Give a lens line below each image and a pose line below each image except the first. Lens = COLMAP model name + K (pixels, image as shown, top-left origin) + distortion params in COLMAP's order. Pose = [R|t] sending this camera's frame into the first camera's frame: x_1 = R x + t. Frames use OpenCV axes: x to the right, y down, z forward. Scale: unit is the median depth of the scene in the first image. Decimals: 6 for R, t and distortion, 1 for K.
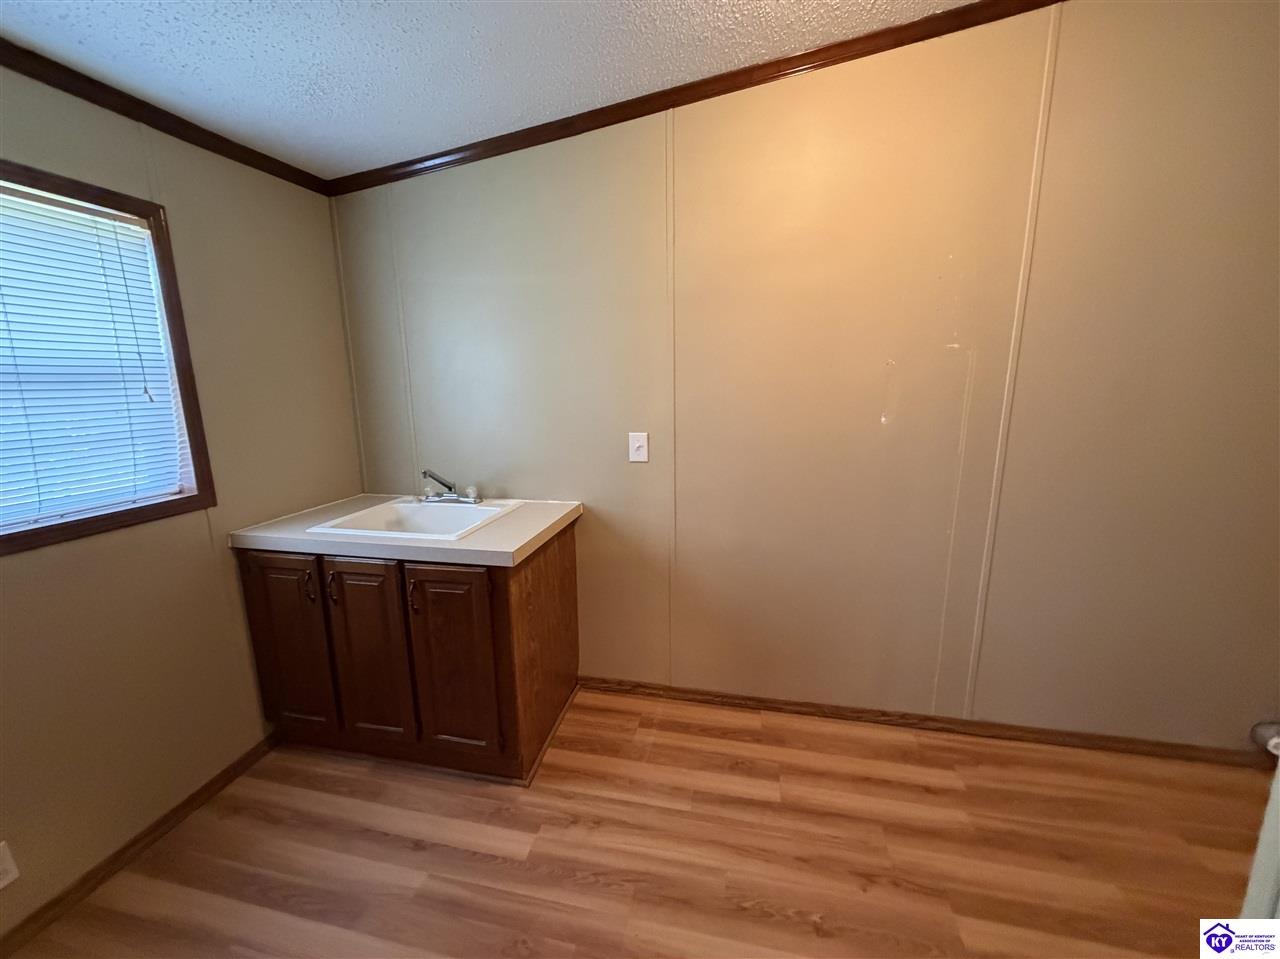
lens RADIAL K [[510.4, 0, 639.7], [0, 510.4, 478.7], [0, 0, 1]] dist [0.001741, -0.000077]
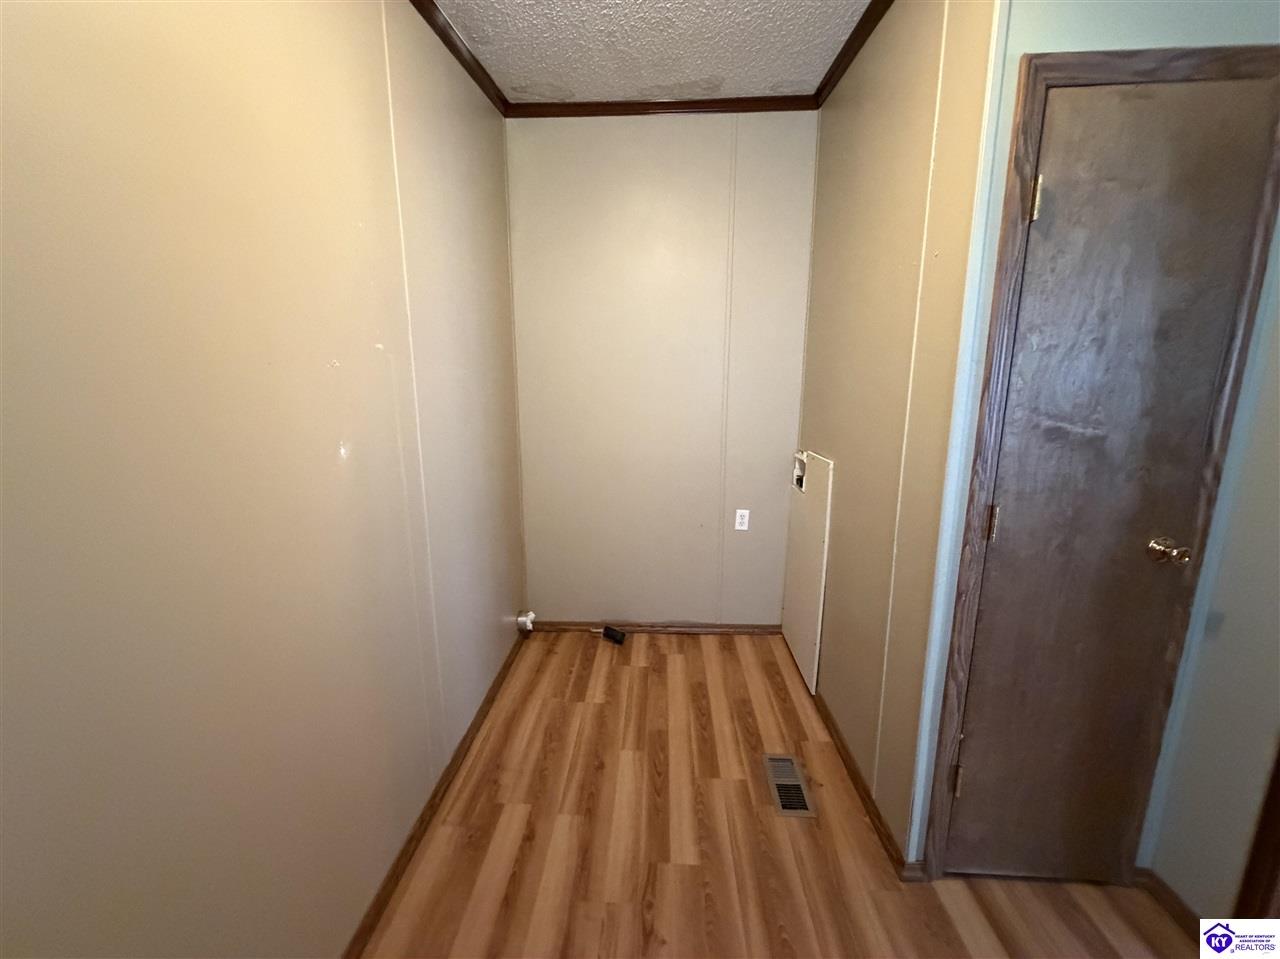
lens RADIAL K [[510.4, 0, 640.0], [0, 510.4, 478.7], [0, 0, 1]] dist [0.001741, -0.000077]
pose [[-0.173383, -0.171696, 0.969773, -0.236031], [0.187421, 0.960939, 0.203641, -0.151081], [-0.966857, 0.217063, -0.134431, 0.766815]]
